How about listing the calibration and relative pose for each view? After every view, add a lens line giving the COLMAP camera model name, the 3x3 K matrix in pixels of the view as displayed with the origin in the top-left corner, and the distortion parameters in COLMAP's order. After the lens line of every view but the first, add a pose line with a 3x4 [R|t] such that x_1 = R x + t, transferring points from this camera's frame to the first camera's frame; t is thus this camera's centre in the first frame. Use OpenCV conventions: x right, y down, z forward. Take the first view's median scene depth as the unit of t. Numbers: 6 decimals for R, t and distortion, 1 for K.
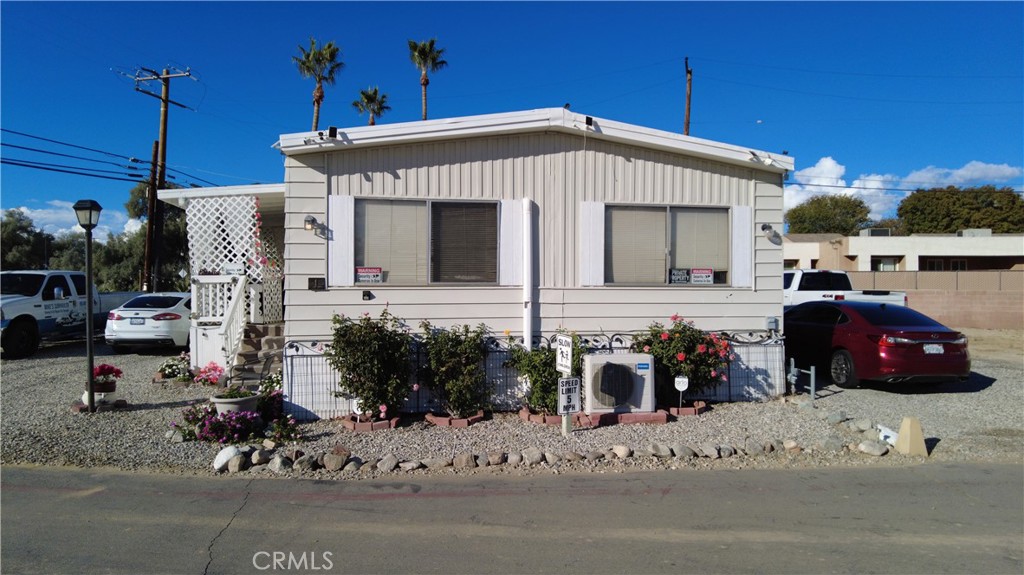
lens RADIAL K [[631.8, 0, 510.2], [0, 631.8, 280.9], [0, 0, 1]] dist [-0.036496, 0.003567]
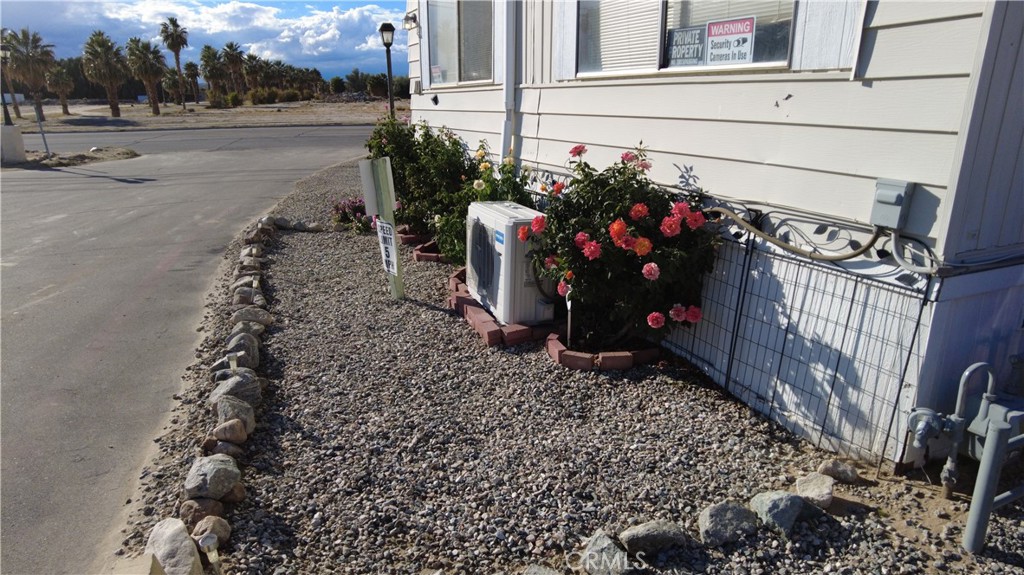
lens RADIAL K [[631.8, 0, 502.4], [0, 631.8, 288.7], [0, 0, 1]] dist [-0.036496, 0.003567]
pose [[0.248062, 0.274428, -0.929061, 0.634624], [0.011176, 0.958162, 0.286008, 0.023442], [0.968680, -0.081331, 0.234617, 0.775772]]
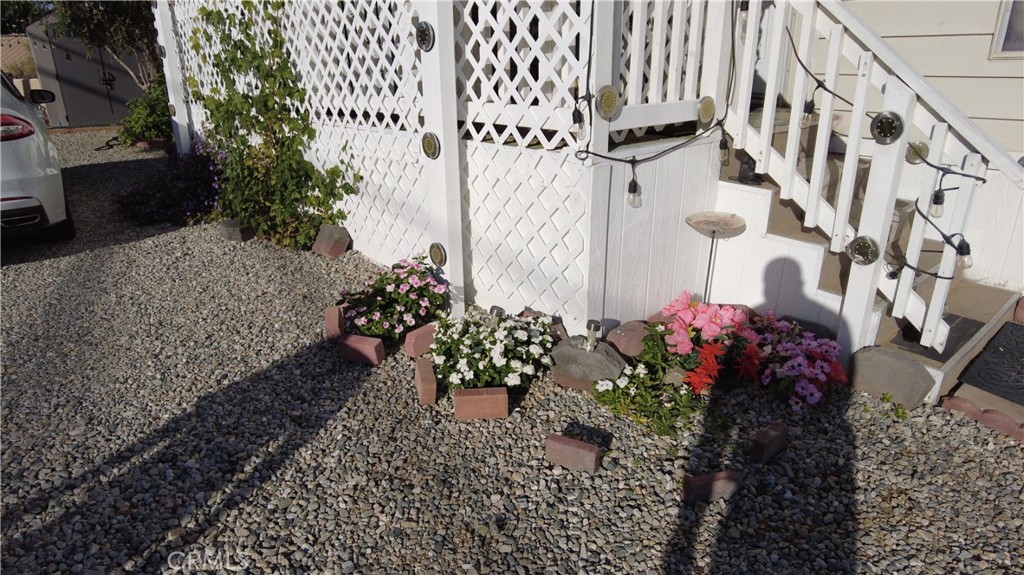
lens RADIAL K [[631.8, 0, 505.6], [0, 631.8, 279.7], [0, 0, 1]] dist [-0.036496, 0.003567]
pose [[0.855216, -0.180276, 0.485908, -0.763371], [0.010056, 0.943149, 0.332217, 0.048405], [-0.518174, -0.279231, 0.808409, 0.979037]]
